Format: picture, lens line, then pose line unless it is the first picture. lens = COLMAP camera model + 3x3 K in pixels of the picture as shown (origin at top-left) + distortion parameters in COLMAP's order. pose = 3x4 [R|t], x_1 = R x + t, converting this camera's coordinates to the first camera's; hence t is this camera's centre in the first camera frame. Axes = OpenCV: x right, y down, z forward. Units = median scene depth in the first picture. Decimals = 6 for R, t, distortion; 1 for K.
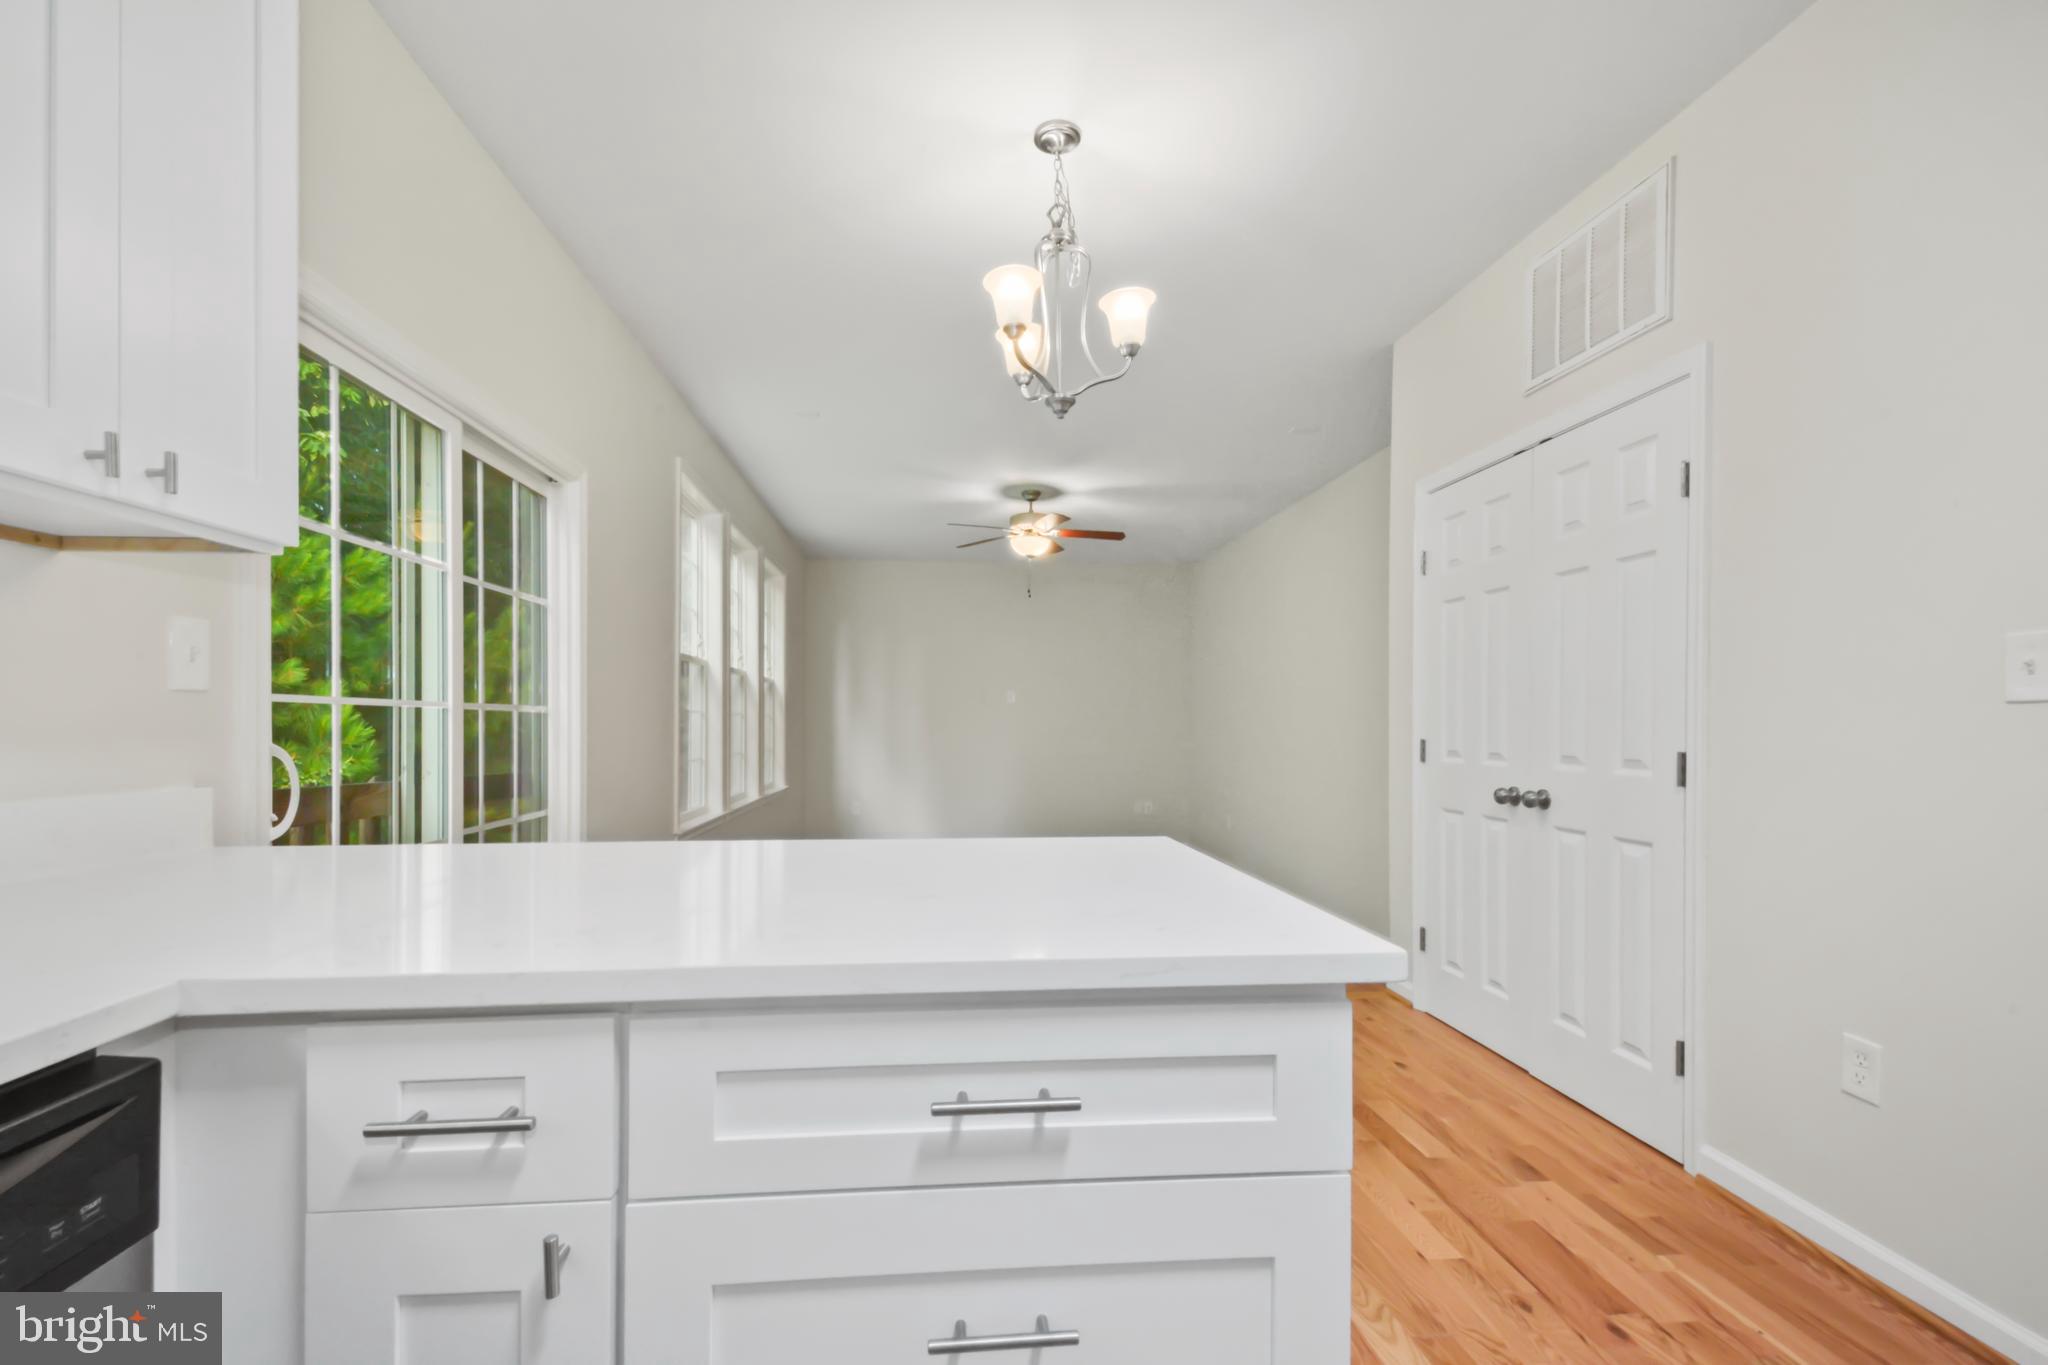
lens RADIAL K [[906.9, 0, 996.9], [0, 906.9, 722.1], [0, 0, 1]] dist [0.038023, -0.018996]
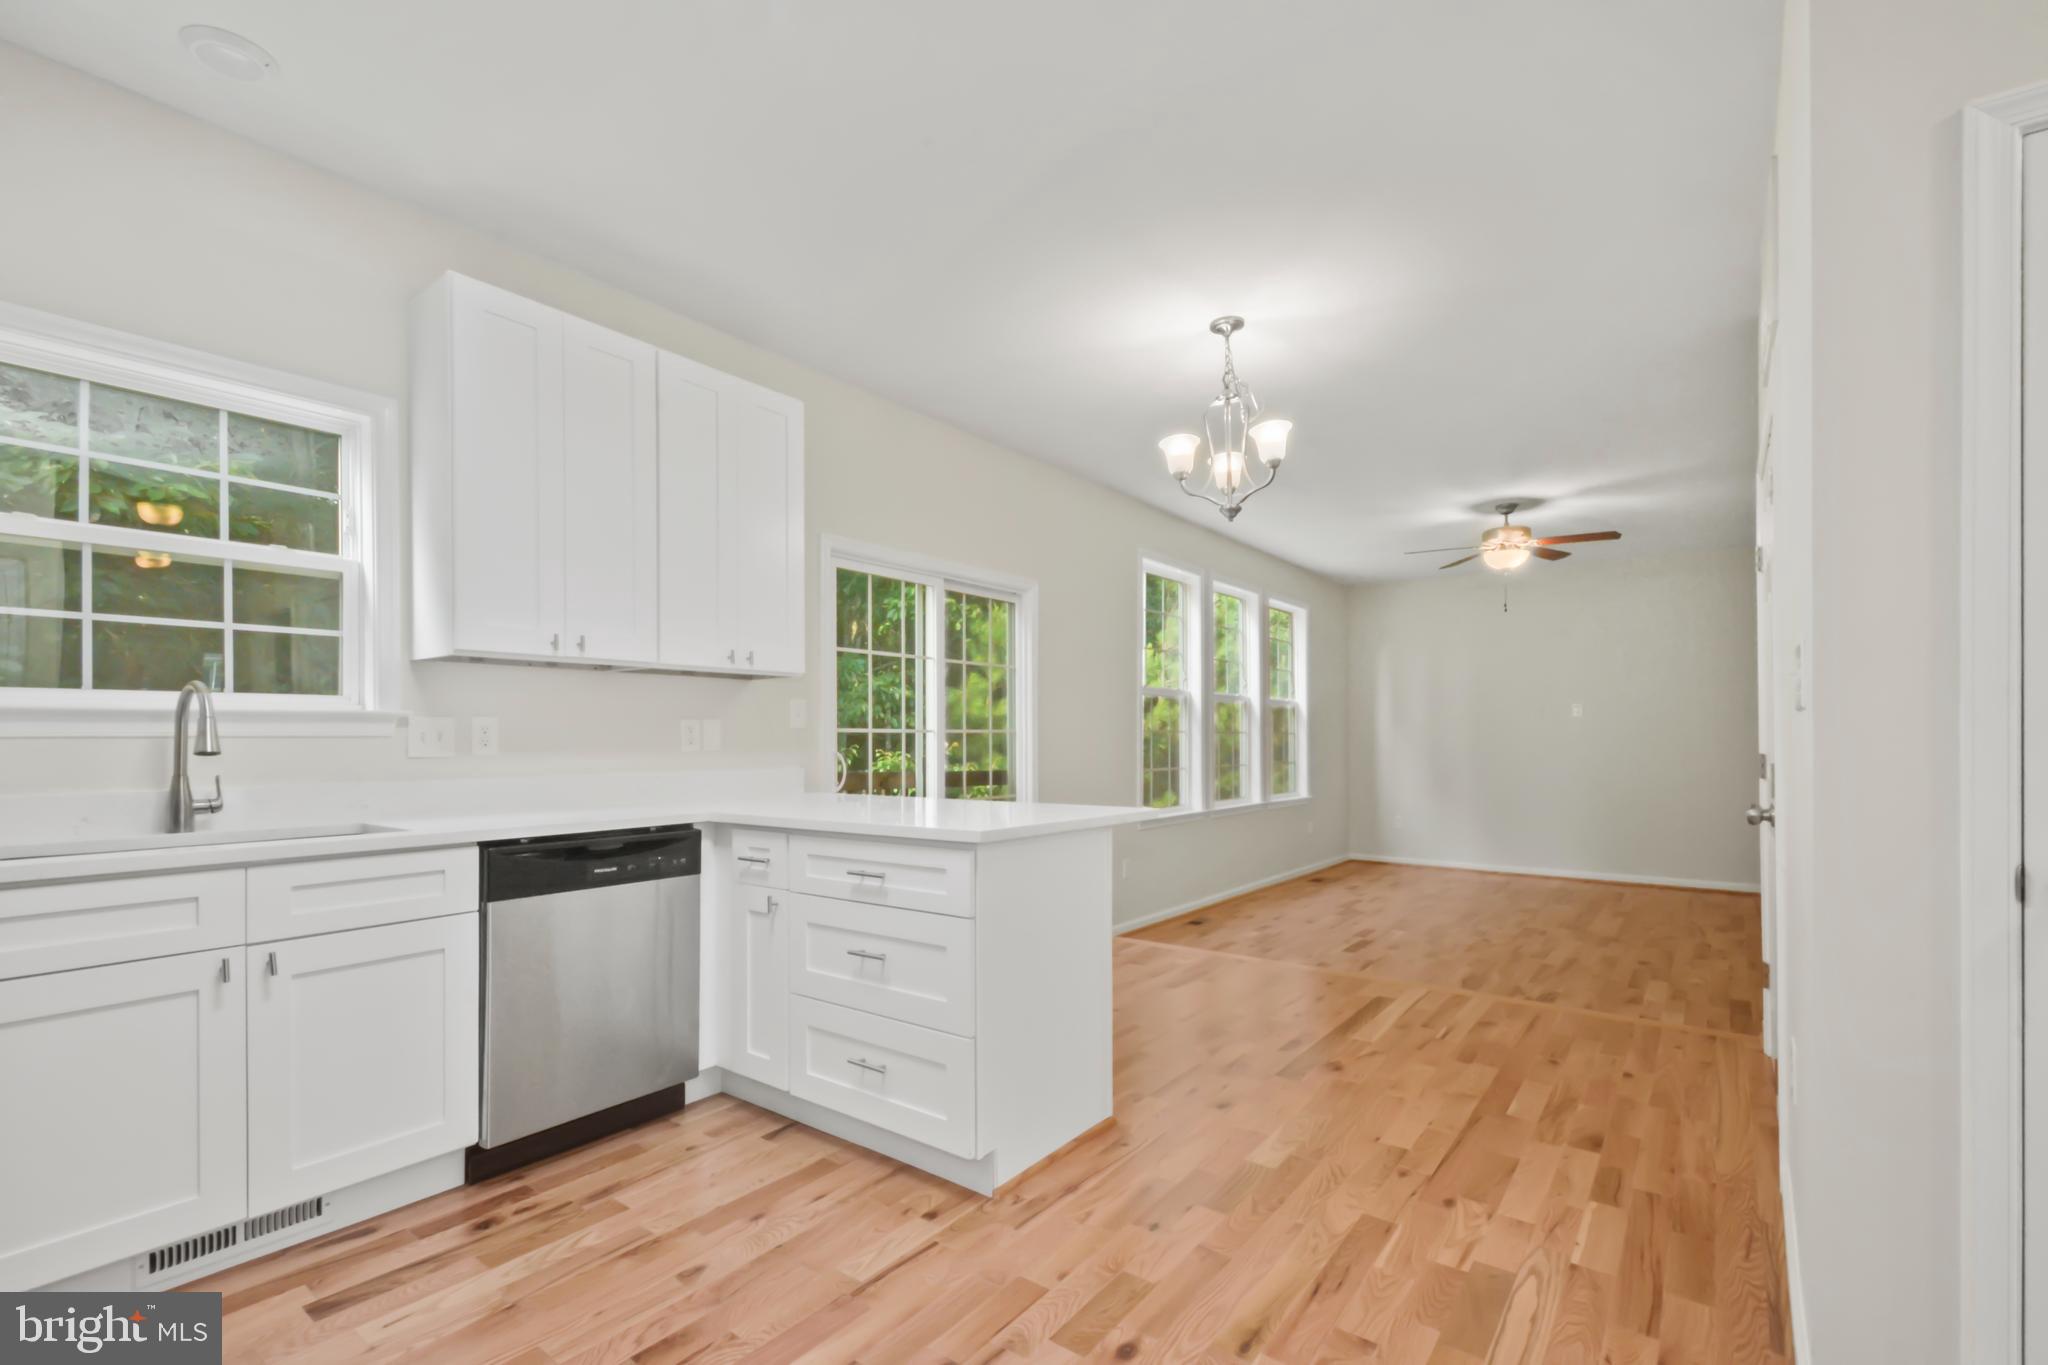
lens RADIAL K [[904.6, 0, 1010.6], [0, 904.6, 734.1], [0, 0, 1]] dist [0.036769, -0.024023]
pose [[0.728649, -0.006924, -0.684853, 0.784852], [0.006510, 0.999974, -0.003183, -0.002541], [0.684857, -0.002139, 0.728675, -0.260986]]
